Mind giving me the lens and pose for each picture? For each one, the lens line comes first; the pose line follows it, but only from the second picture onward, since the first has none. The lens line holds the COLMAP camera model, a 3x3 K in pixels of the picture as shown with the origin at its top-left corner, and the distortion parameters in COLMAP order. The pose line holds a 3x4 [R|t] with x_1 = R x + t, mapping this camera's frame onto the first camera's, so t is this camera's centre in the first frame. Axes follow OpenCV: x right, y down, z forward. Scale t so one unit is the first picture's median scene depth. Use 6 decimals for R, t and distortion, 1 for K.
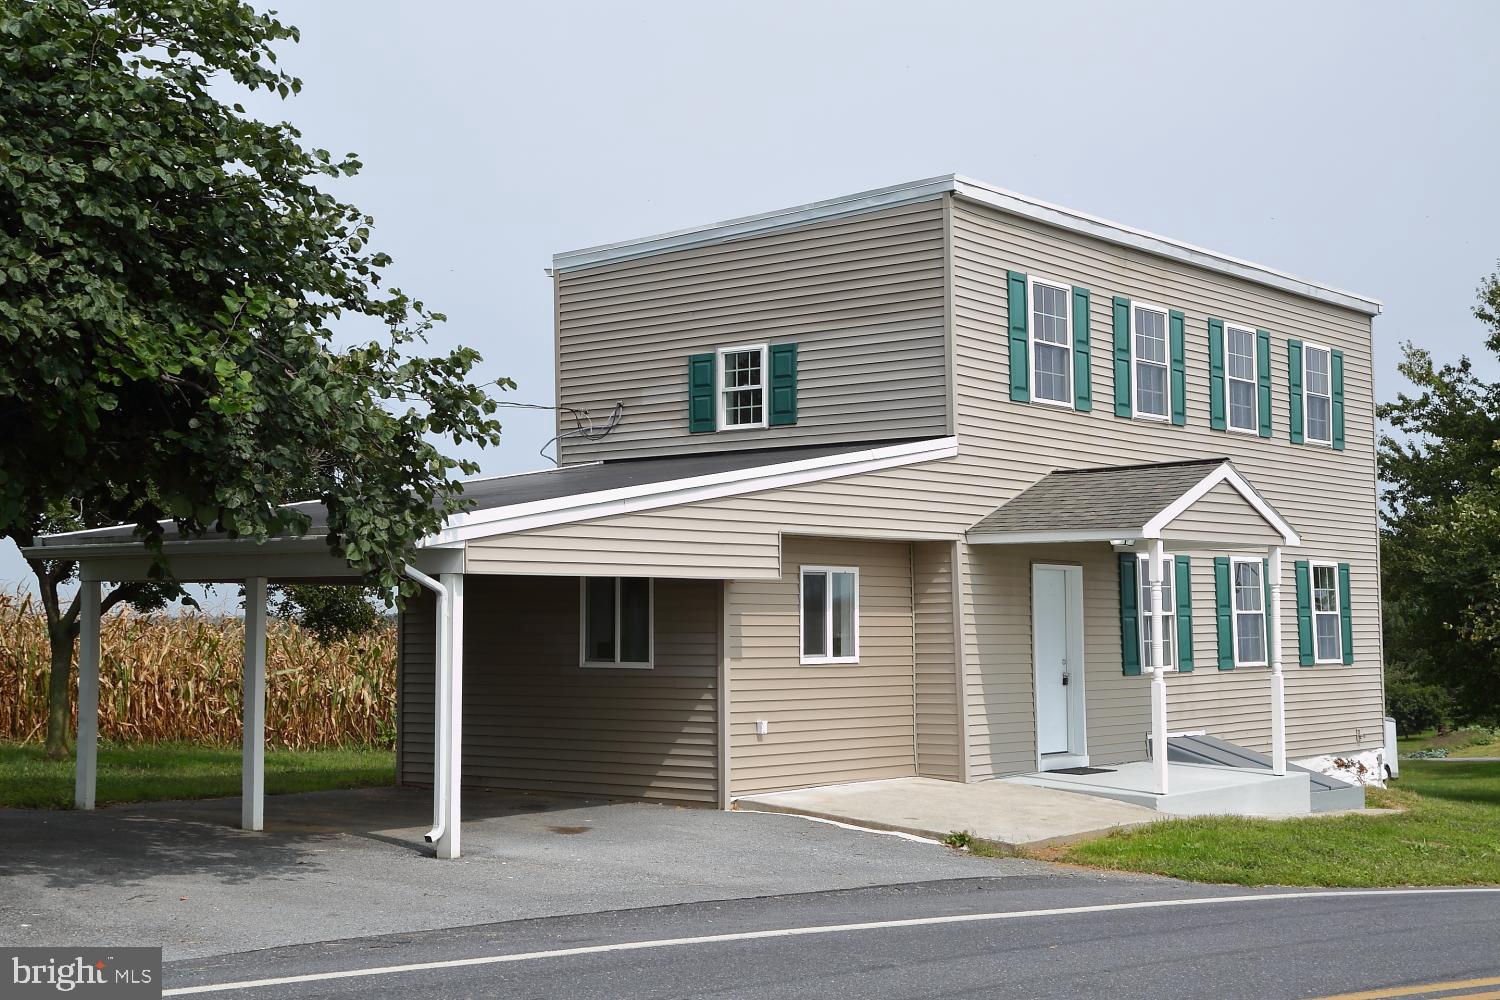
lens RADIAL K [[1972.2, 0, 750.0], [0, 1972.2, 500.0], [0, 0, 1]] dist [0.130046, 0.014257]
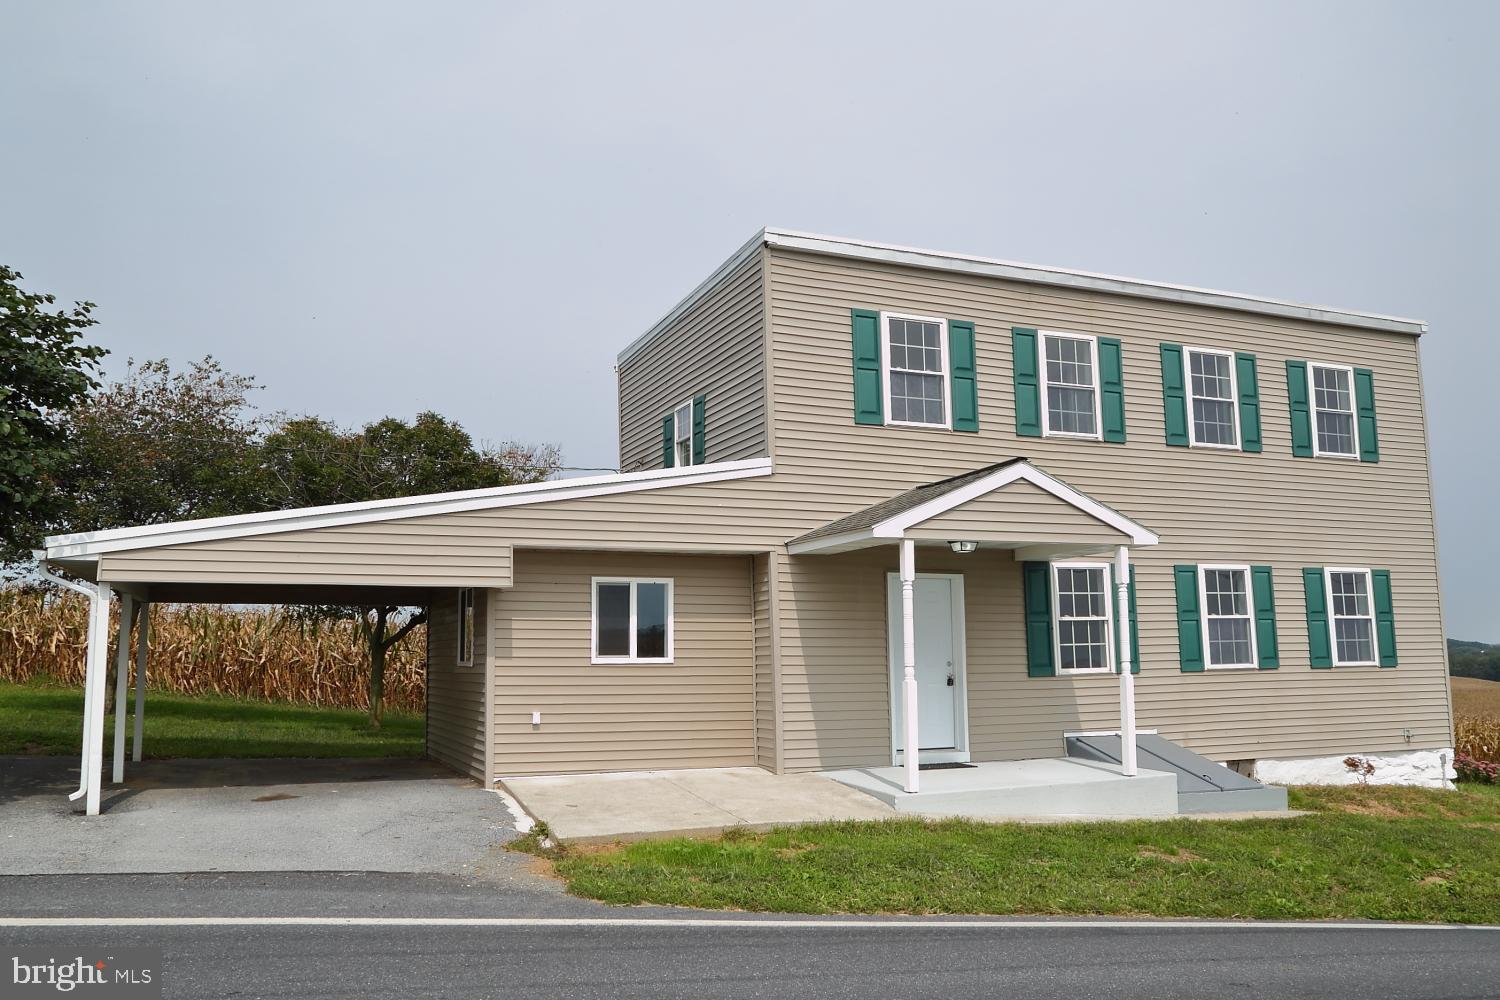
lens RADIAL K [[1202.8, 0, 750.0], [0, 1202.8, 500.0], [0, 0, 1]] dist [-0.075905, 0.073021]
pose [[0.880394, -0.066098, -0.469614, 0.388717], [0.034809, 0.996575, -0.075010, 0.039558], [0.472964, 0.049691, 0.879680, 0.385936]]
